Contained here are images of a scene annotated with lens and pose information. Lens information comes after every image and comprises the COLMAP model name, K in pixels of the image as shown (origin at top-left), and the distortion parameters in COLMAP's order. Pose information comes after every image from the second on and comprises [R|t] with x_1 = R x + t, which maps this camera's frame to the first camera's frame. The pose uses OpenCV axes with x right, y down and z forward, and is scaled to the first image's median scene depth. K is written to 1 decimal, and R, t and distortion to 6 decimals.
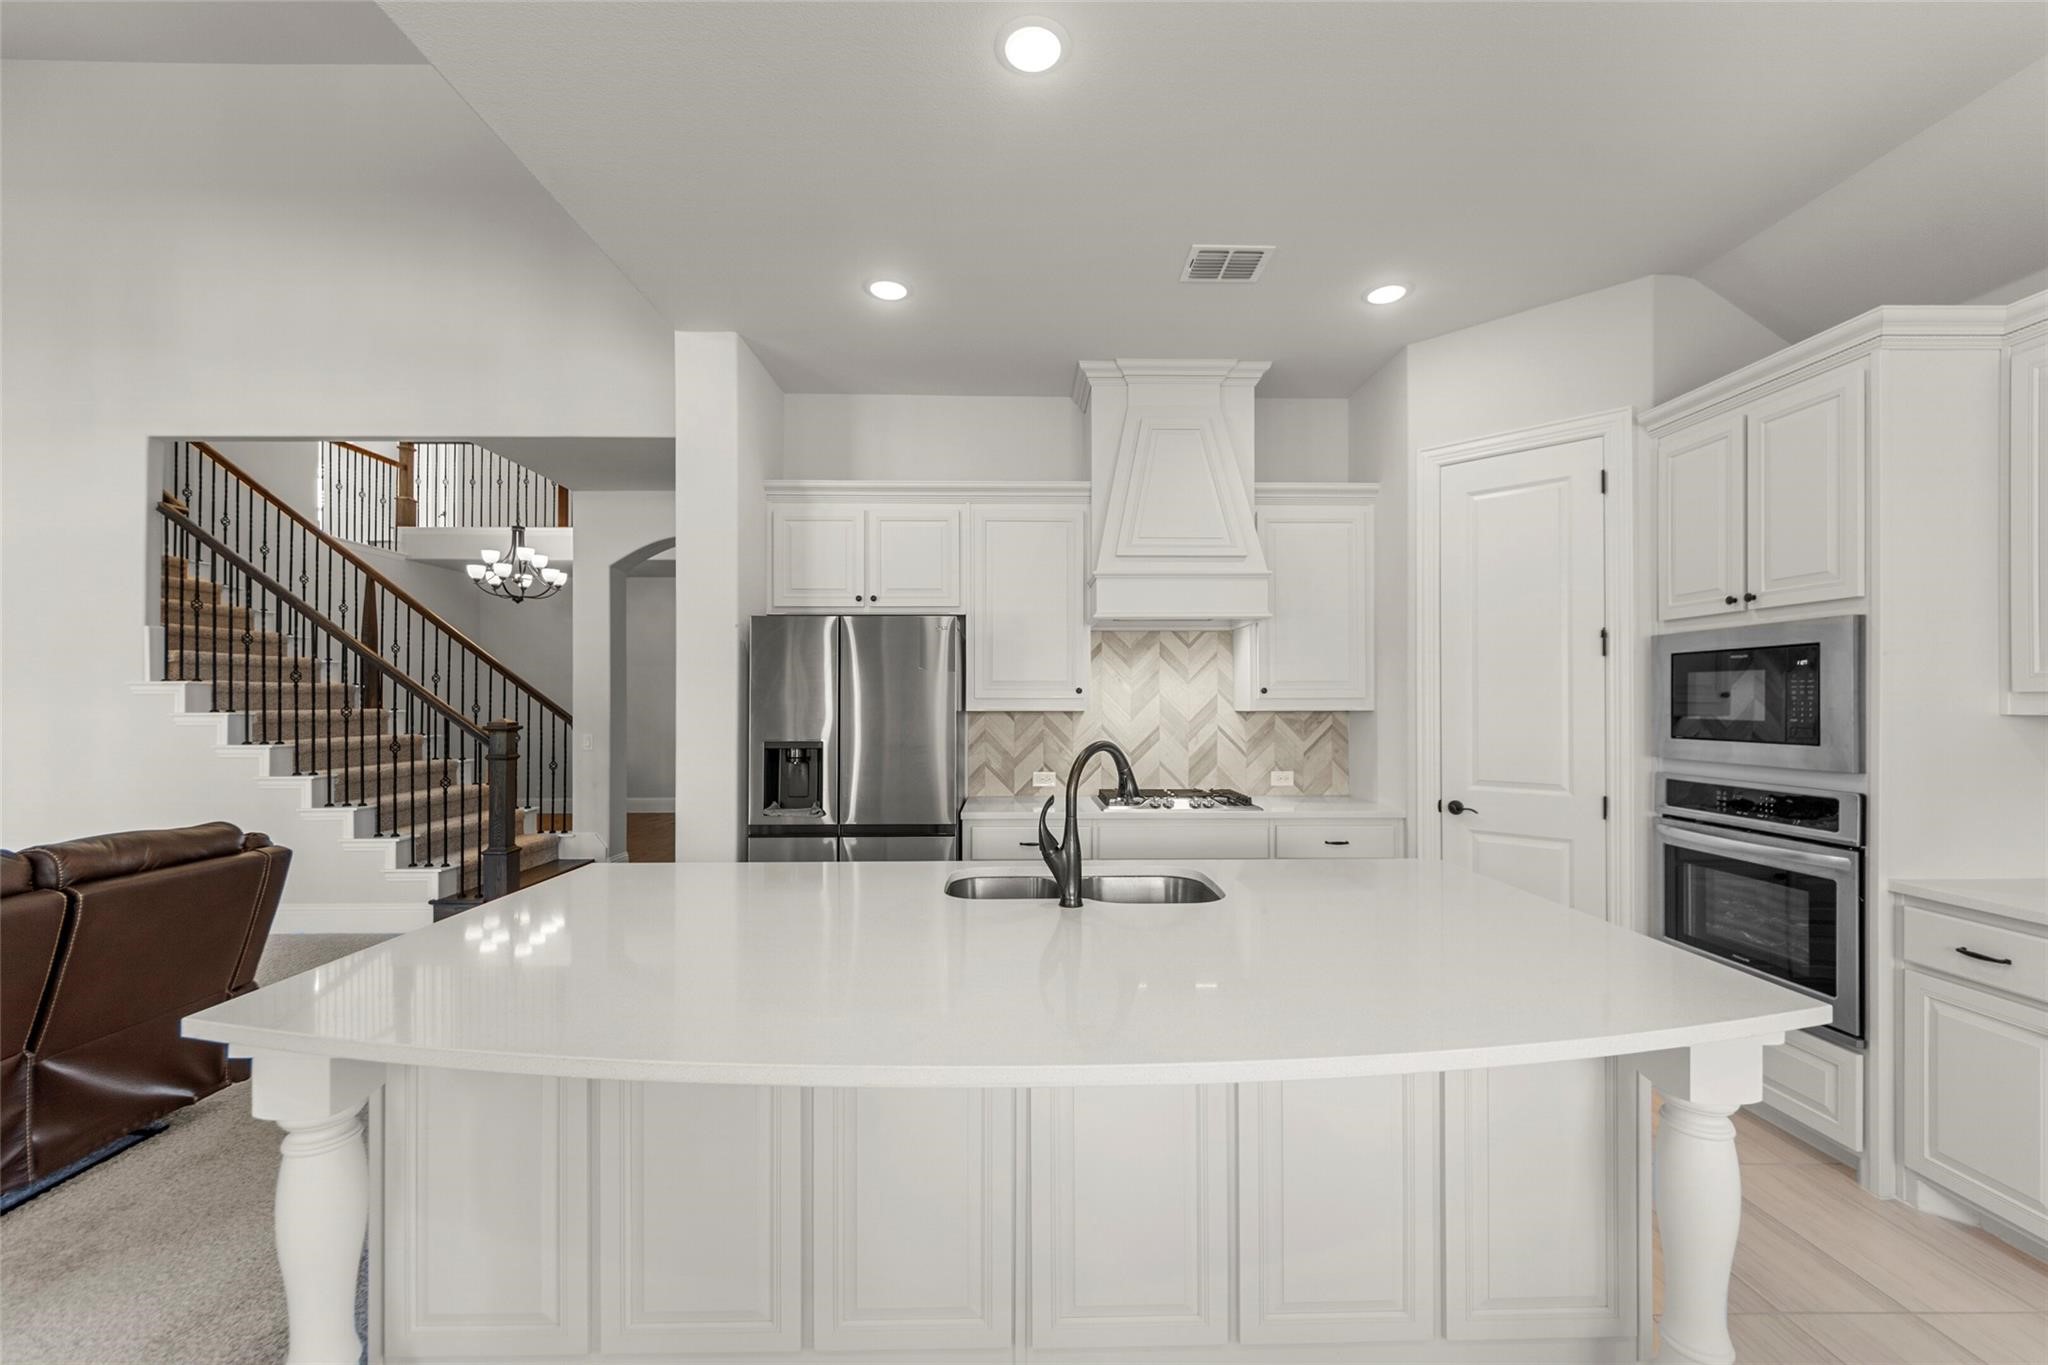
lens RADIAL K [[823.0, 0, 1018.5], [0, 823.0, 700.0], [0, 0, 1]] dist [-0.001899, -0.001262]
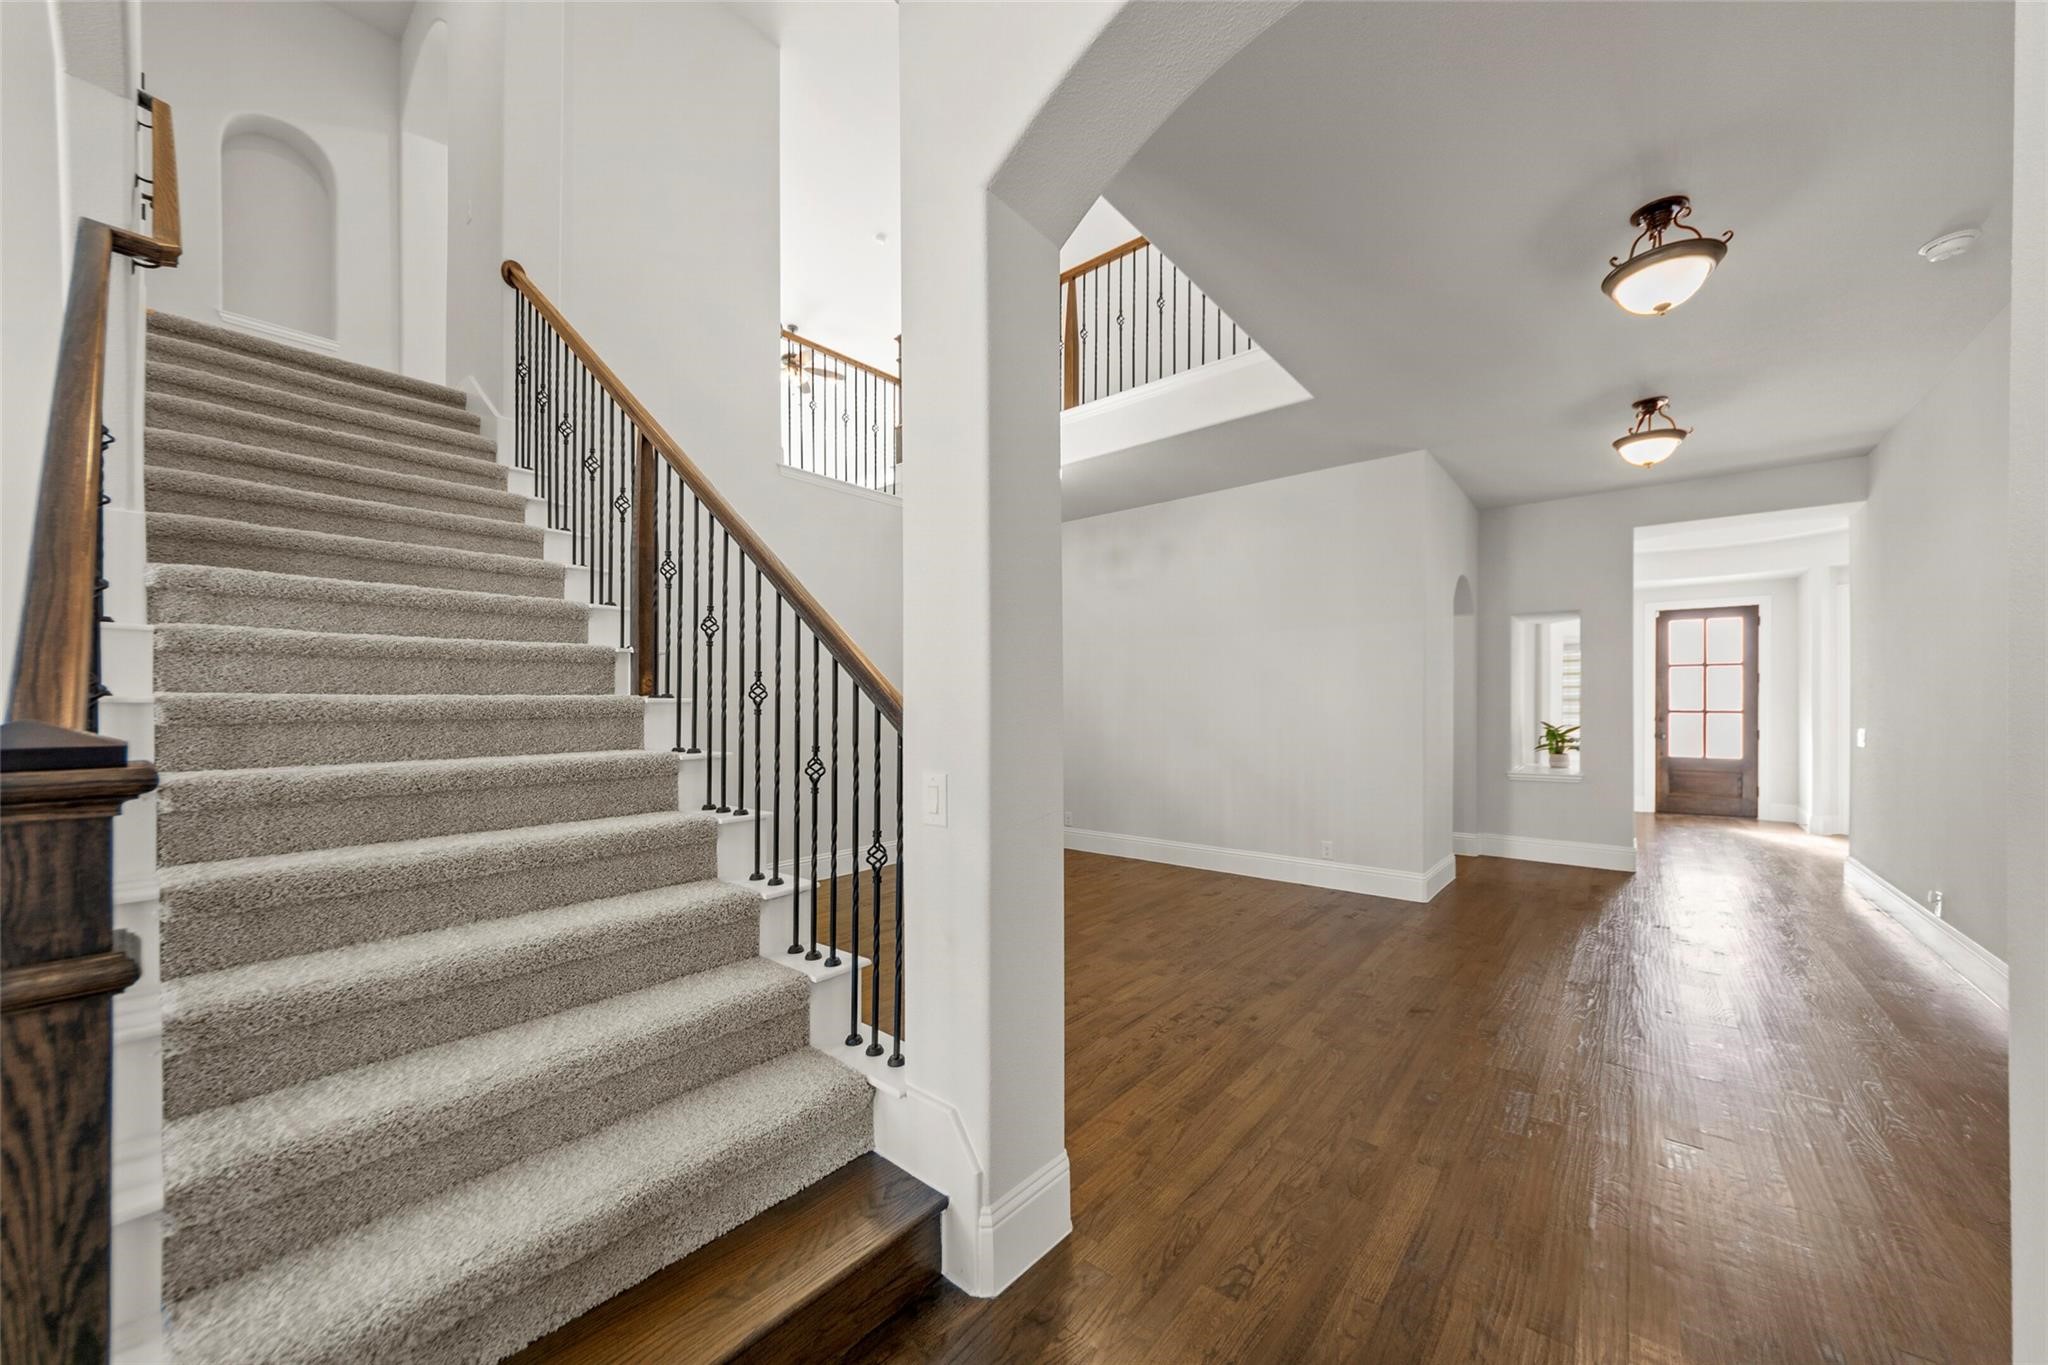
lens RADIAL K [[737.1, 0, 1007.4], [0, 737.1, 708.5], [0, 0, 1]] dist [-0.003053, -0.000844]
pose [[0.745527, 0.001987, -0.666472, -0.504842], [0.003865, 0.999966, 0.007305, 0.026158], [0.666464, -0.008022, 0.745494, 1.262836]]
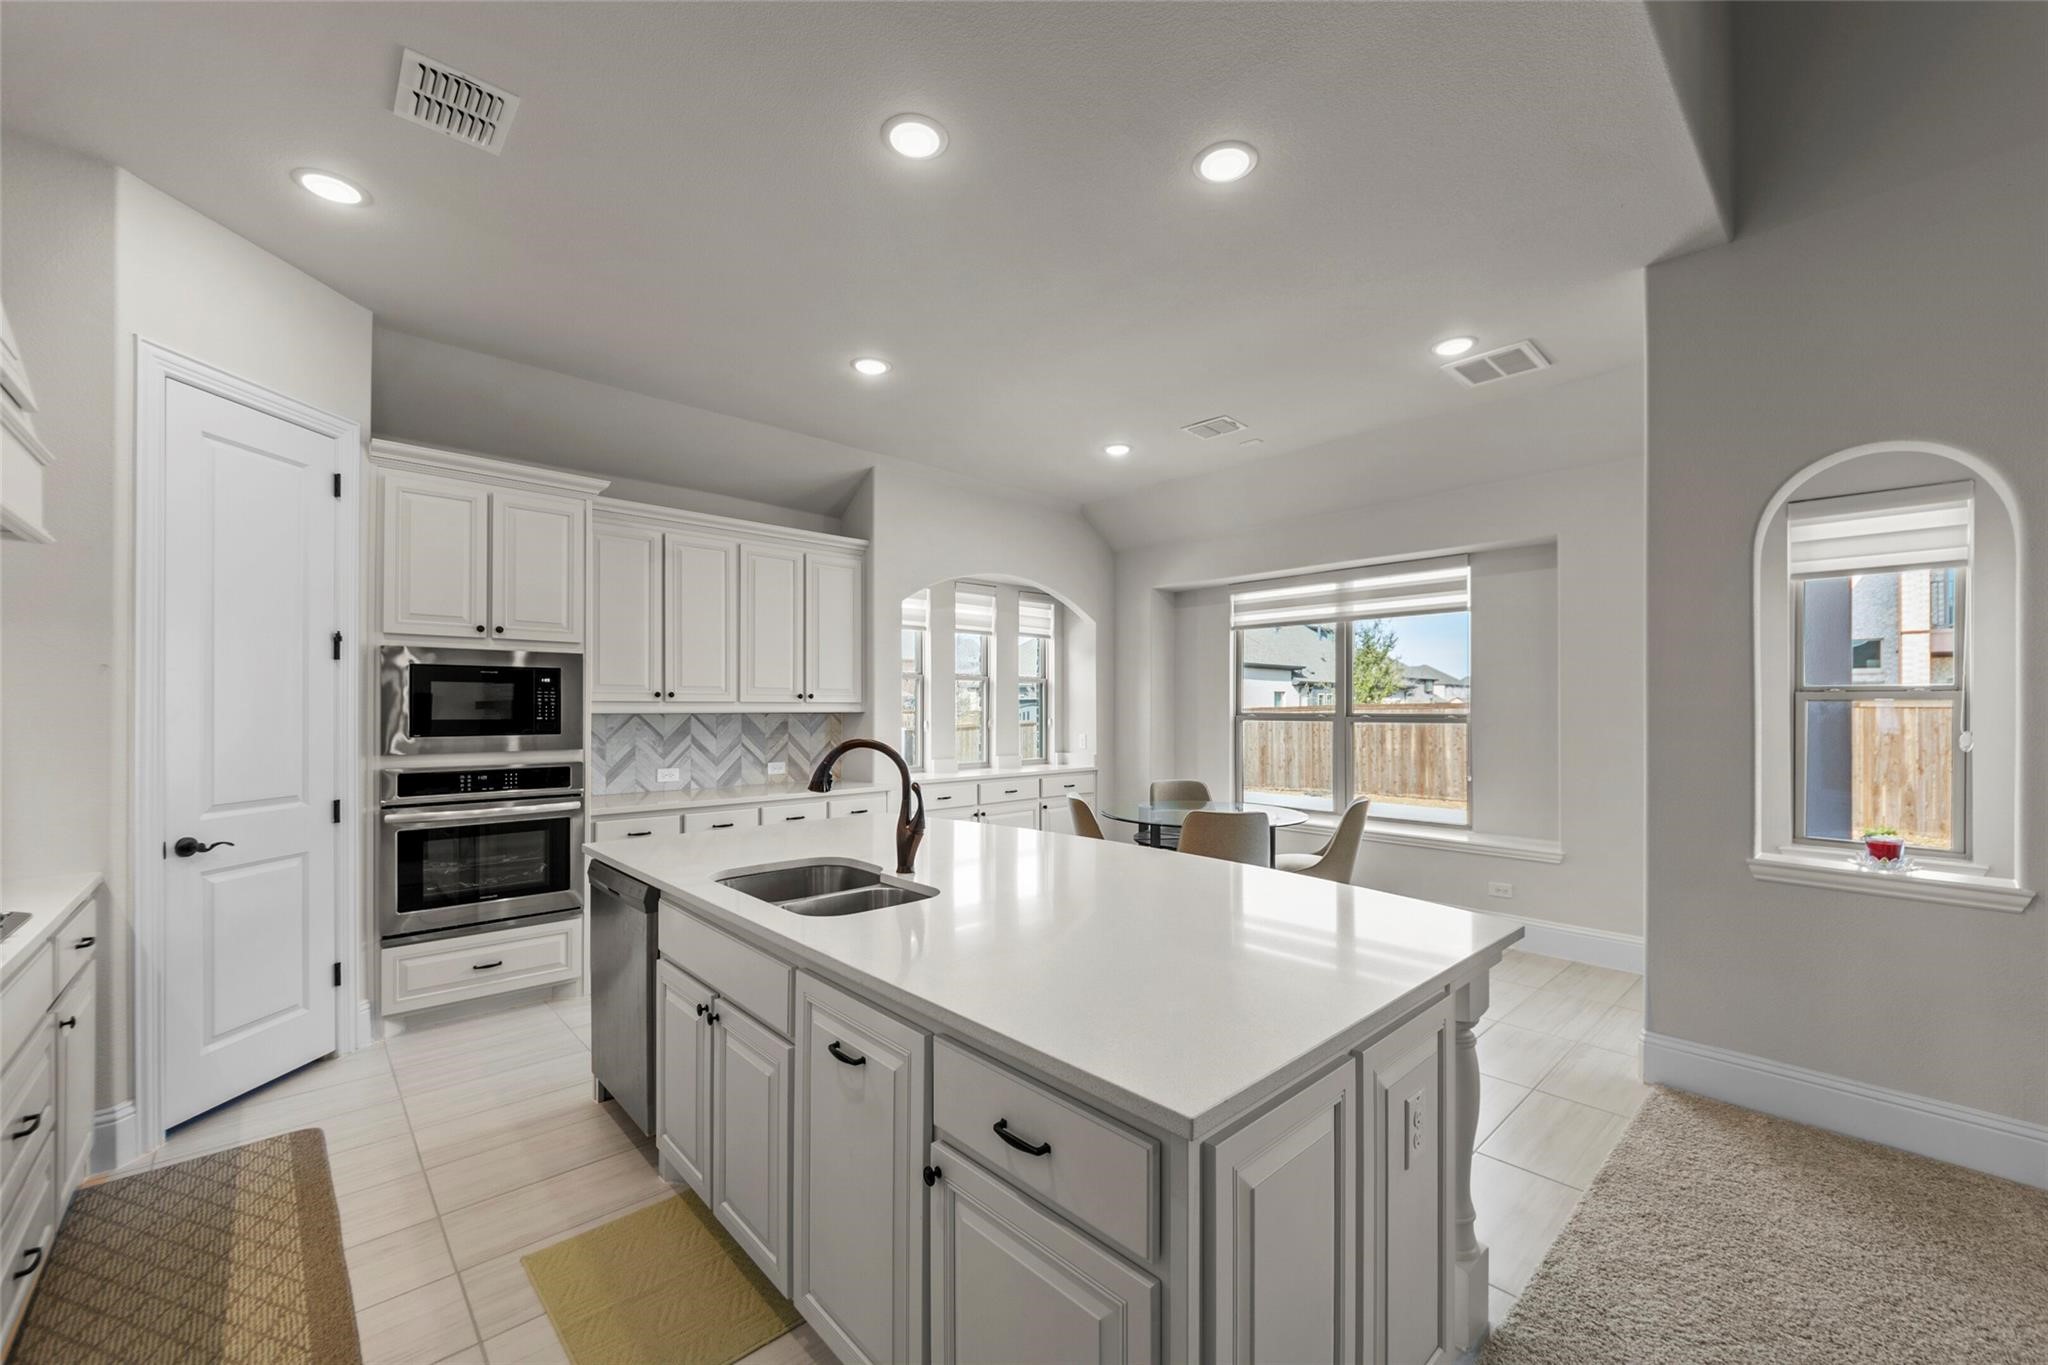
lens RADIAL K [[823.0, 0, 1023.5], [0, 823.0, 691.6], [0, 0, 1]] dist [-0.001899, -0.001262]
pose [[-0.671484, 0.014973, 0.740868, -0.474781], [-0.001821, 0.999759, -0.021856, 0.004366], [-0.741017, -0.016025, -0.671295, 0.849174]]
